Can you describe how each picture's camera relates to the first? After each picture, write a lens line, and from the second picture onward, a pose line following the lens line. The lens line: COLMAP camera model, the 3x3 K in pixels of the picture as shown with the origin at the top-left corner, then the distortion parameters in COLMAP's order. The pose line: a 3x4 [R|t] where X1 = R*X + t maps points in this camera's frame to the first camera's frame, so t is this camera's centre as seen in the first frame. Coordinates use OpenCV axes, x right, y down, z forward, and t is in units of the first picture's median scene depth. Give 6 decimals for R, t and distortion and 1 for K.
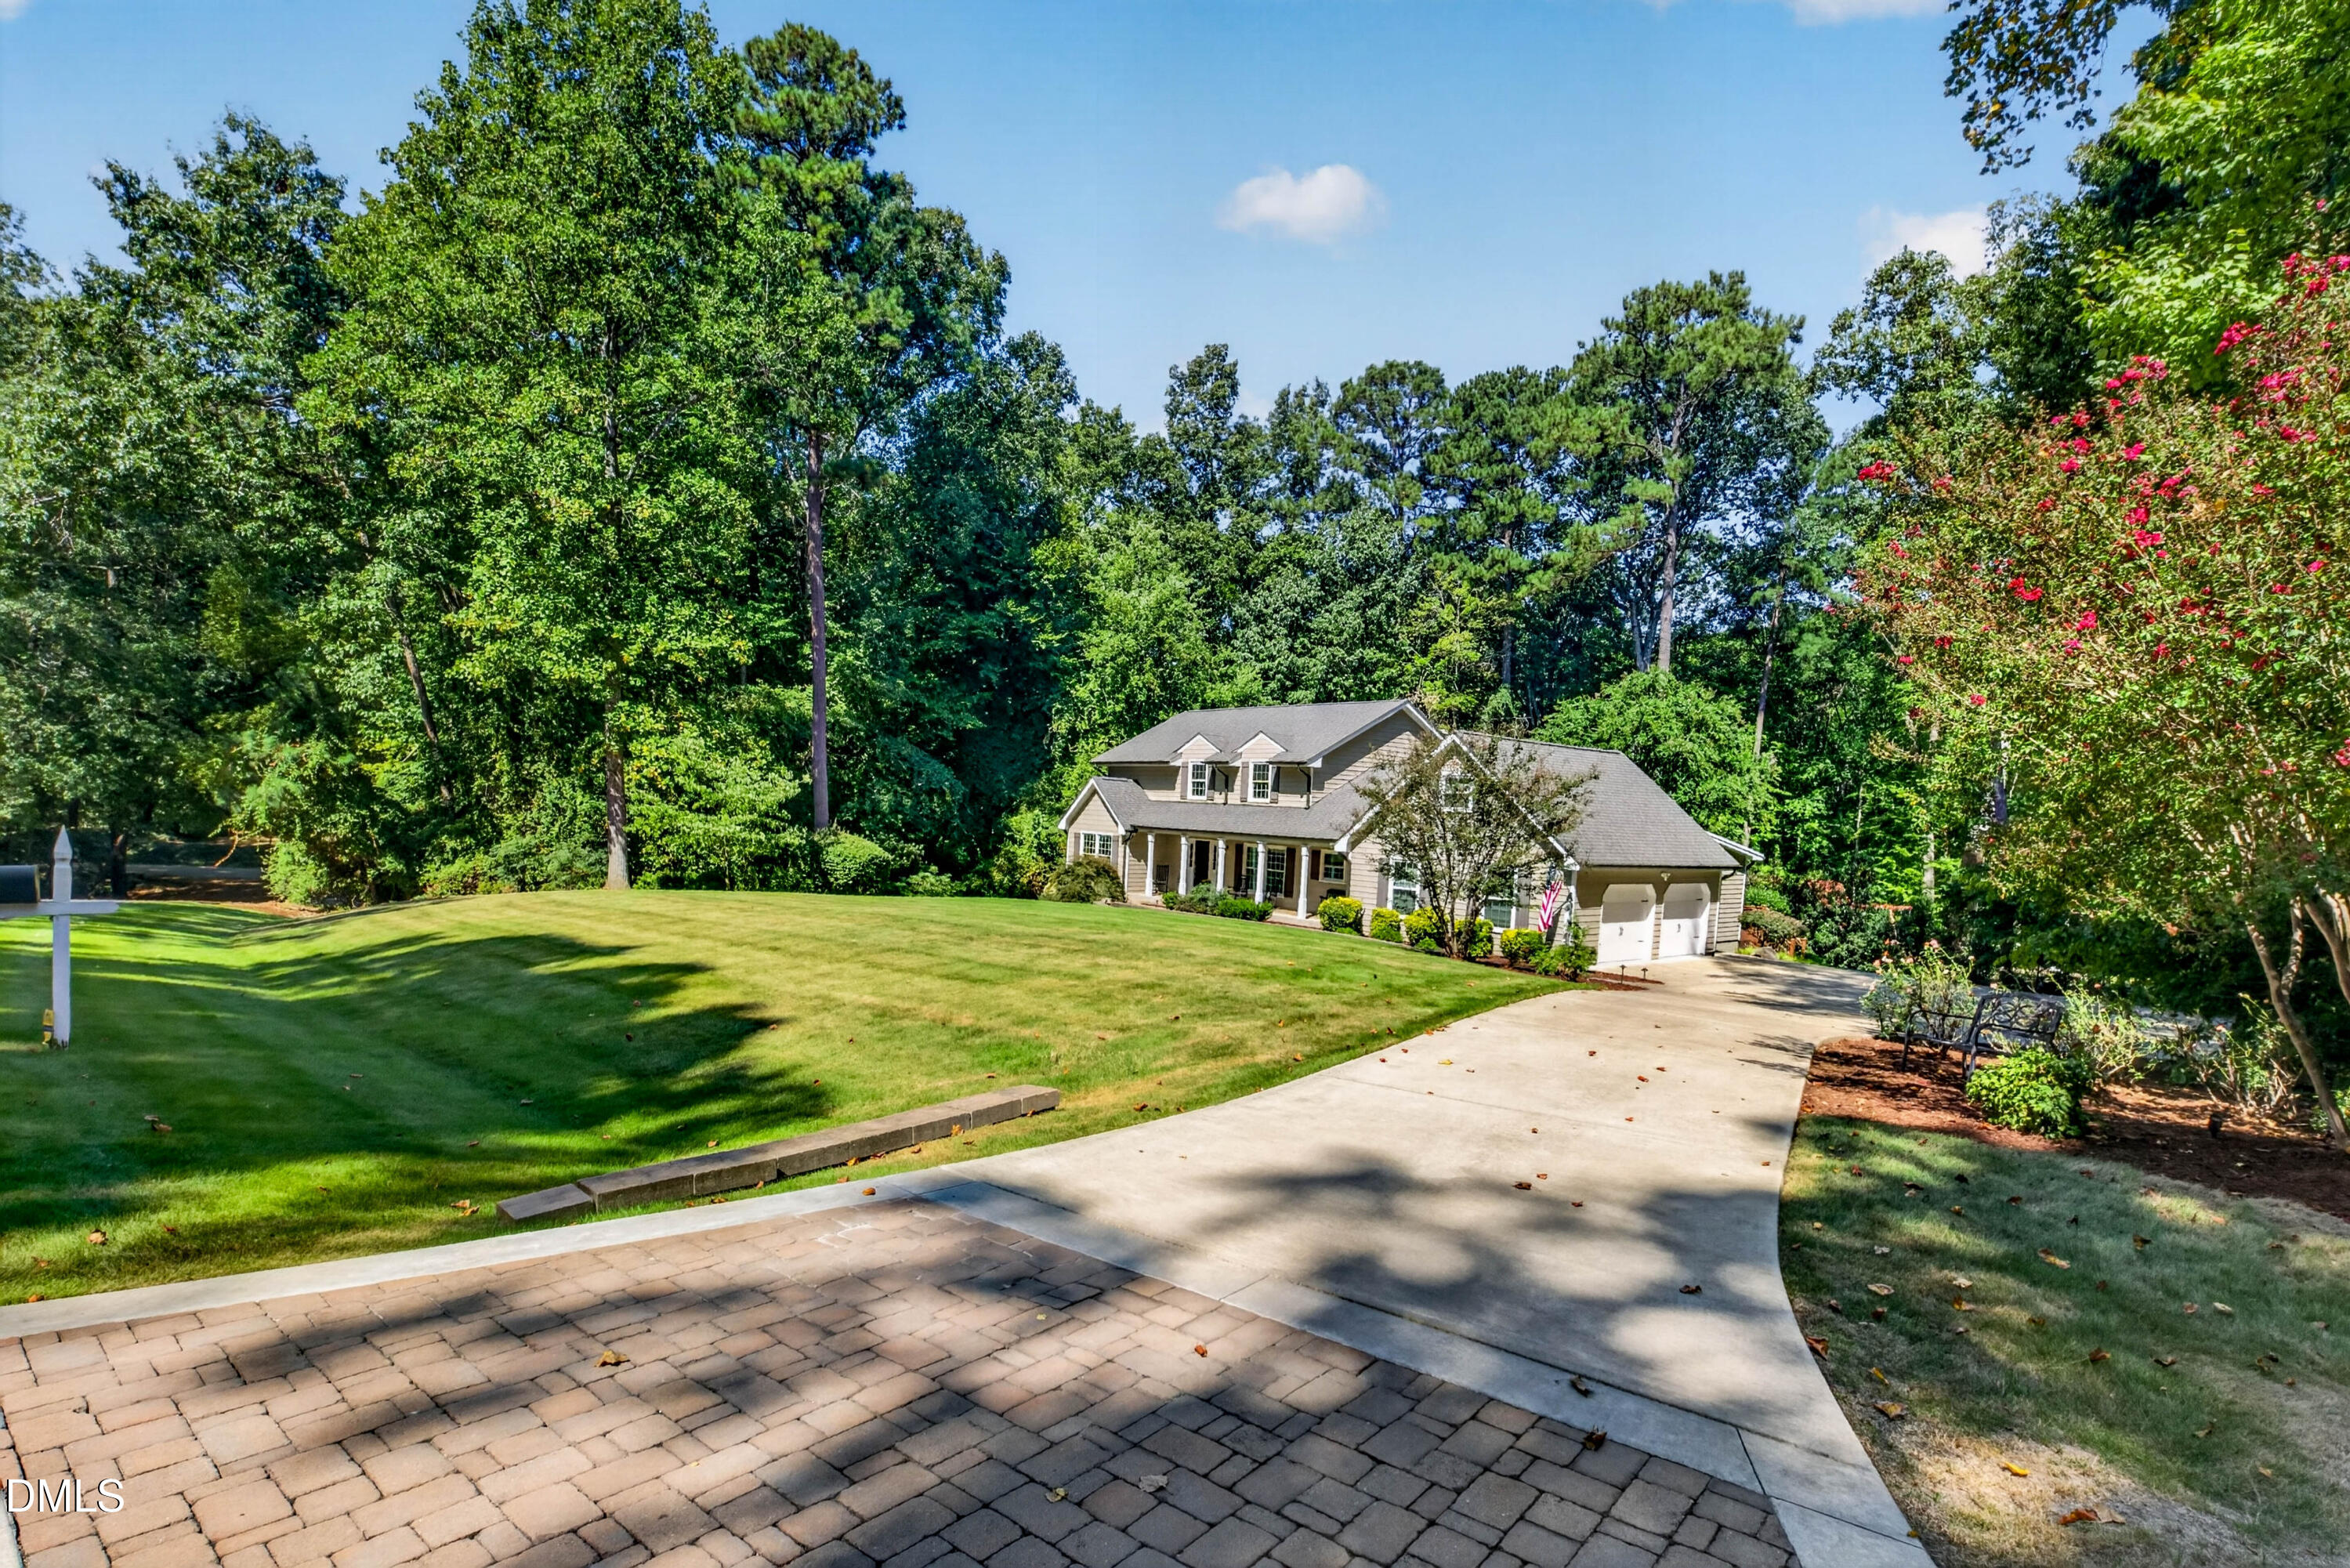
lens RADIAL K [[1093.9, 0, 1152.1], [0, 1093.9, 958.8], [0, 0, 1]] dist [-0.000126, 0.000122]
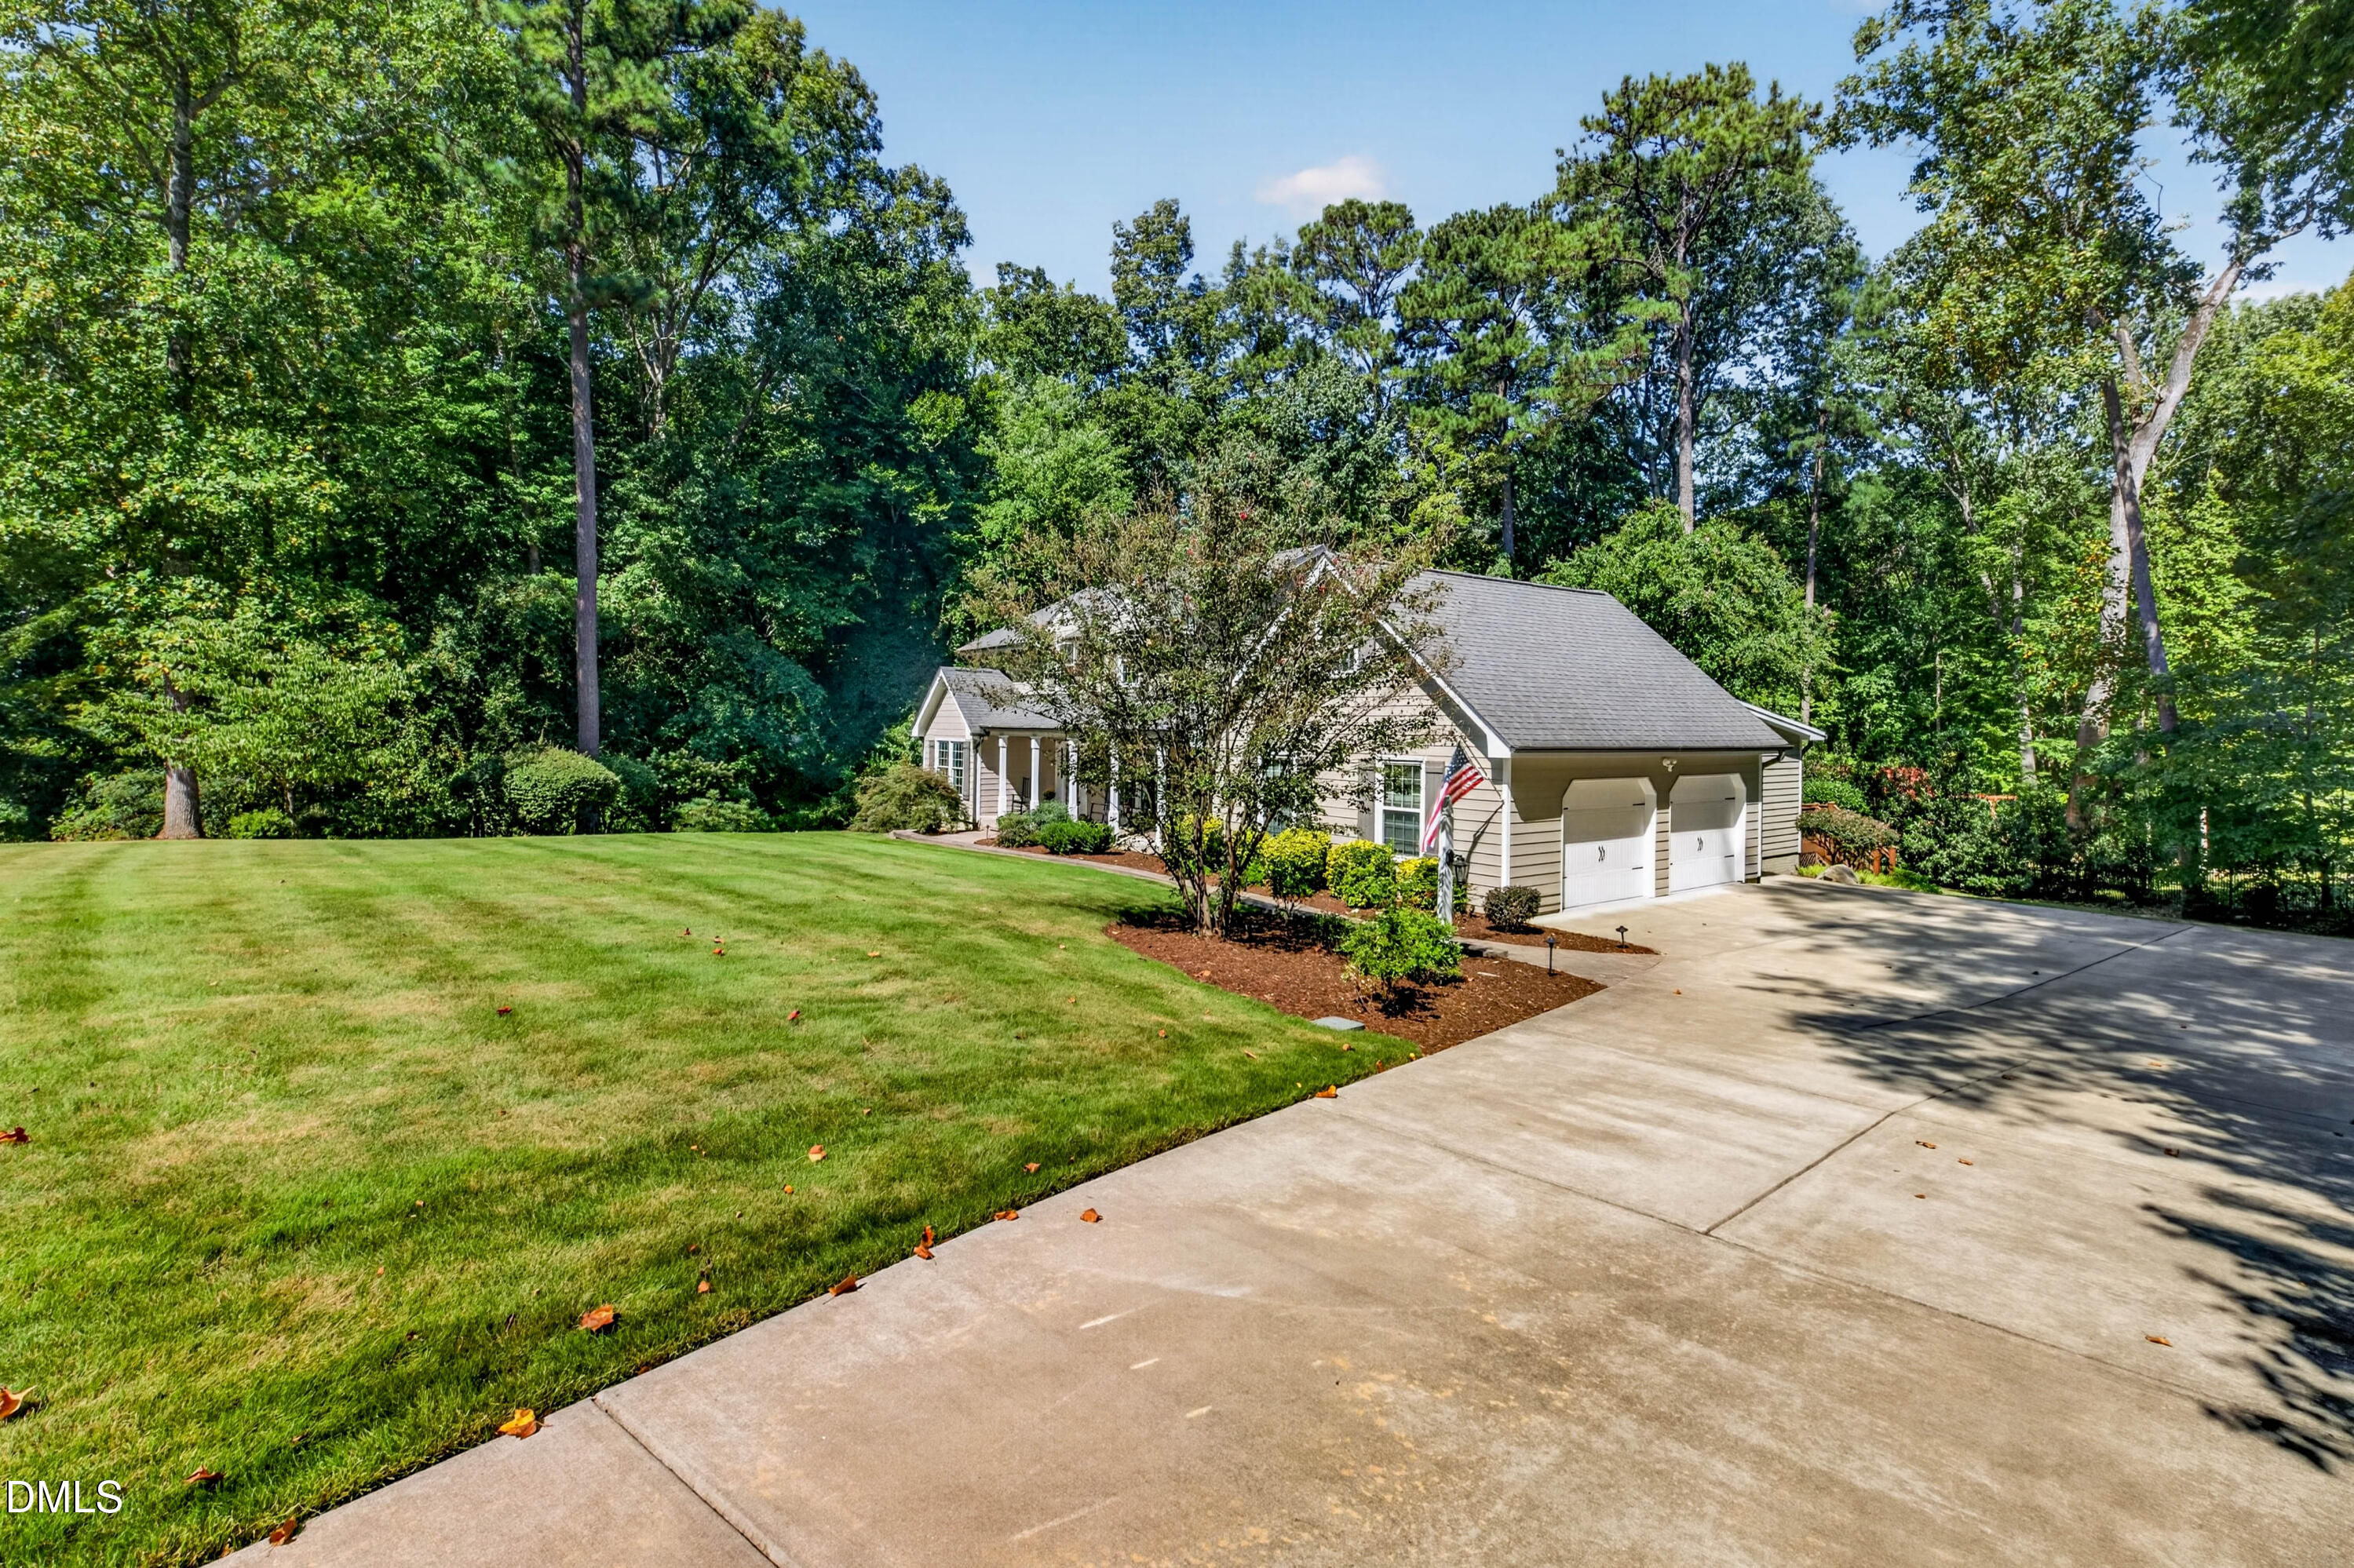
lens RADIAL K [[1065.8, 0, 1209.7], [0, 1065.8, 777.3], [0, 0, 1]] dist [0.000713, -0.000223]
pose [[0.999154, -0.035965, -0.019969, 0.121308], [0.034040, 0.995400, -0.089551, -0.012178], [0.023098, 0.088795, 0.995782, 0.213215]]
